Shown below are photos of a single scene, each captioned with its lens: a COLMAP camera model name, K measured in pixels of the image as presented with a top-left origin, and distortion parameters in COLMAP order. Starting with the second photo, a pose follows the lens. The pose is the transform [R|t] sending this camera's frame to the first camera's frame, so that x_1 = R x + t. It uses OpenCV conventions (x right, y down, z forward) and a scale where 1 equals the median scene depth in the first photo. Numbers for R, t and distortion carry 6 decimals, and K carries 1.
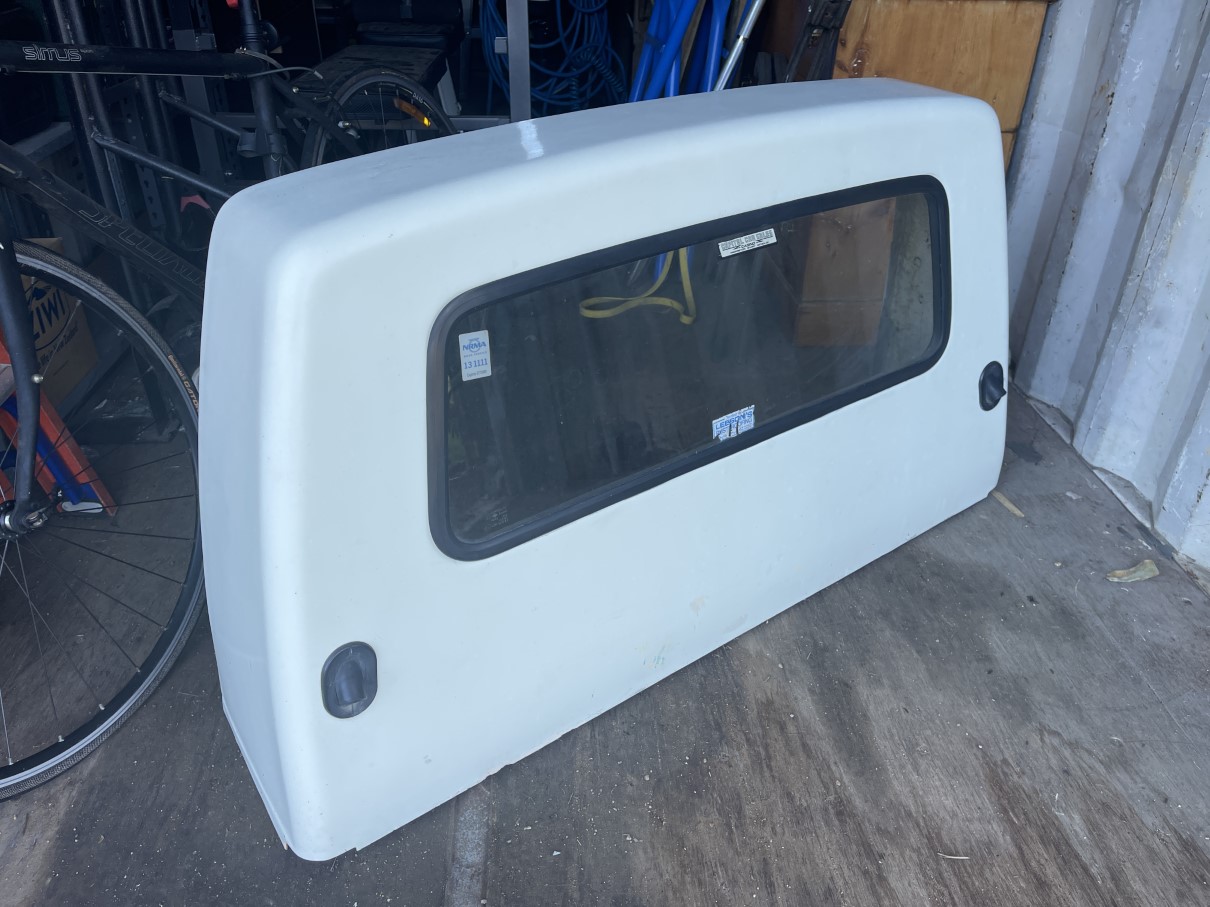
lens RADIAL K [[889.3, 0, 599.5], [0, 889.3, 486.0], [0, 0, 1]] dist [0.069661, -0.101183]
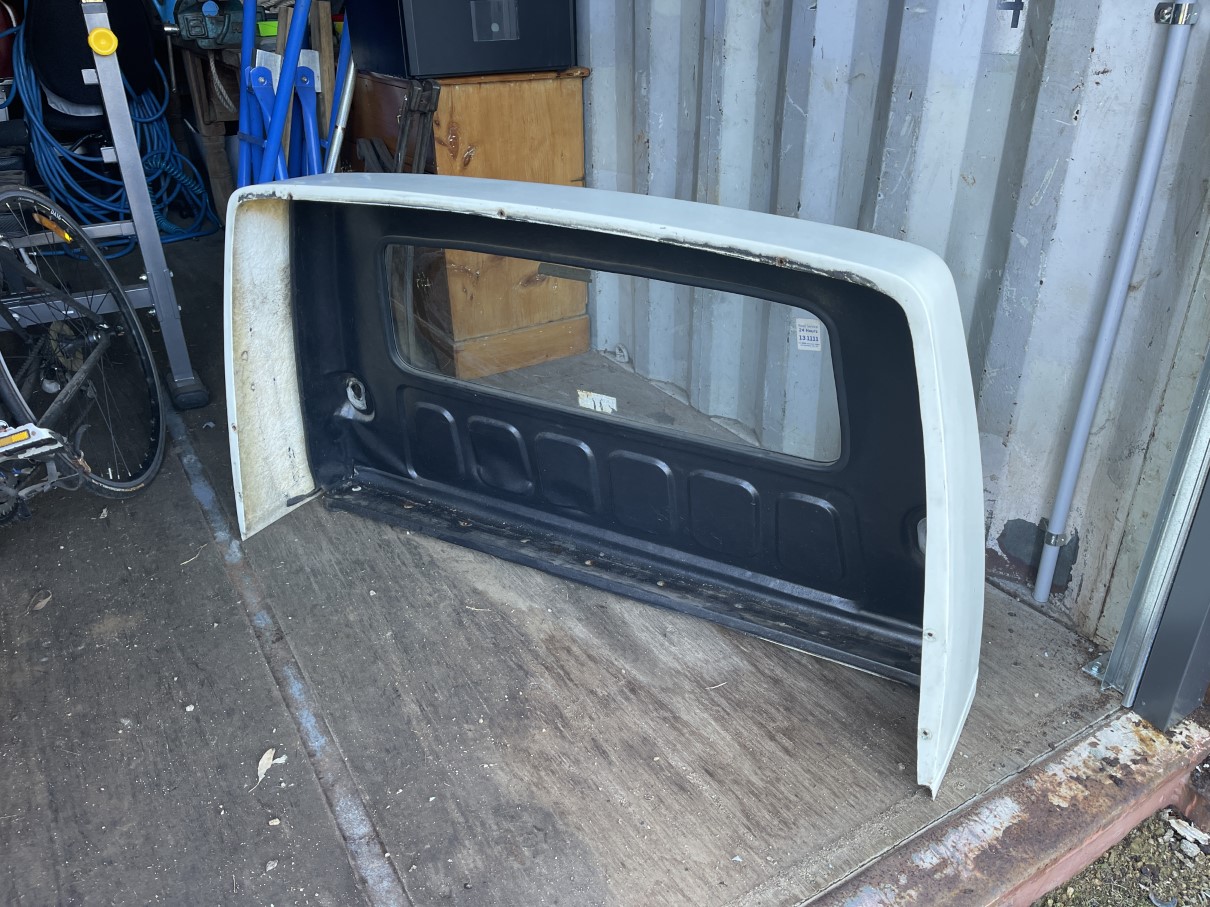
lens RADIAL K [[889.3, 0, 599.5], [0, 889.3, 486.0], [0, 0, 1]] dist [0.069661, -0.101183]
pose [[0.887223, -0.244984, 0.390921, -0.147727], [0.277007, 0.960495, -0.026760, 0.077747], [-0.368922, 0.132030, 0.920035, -0.143140]]
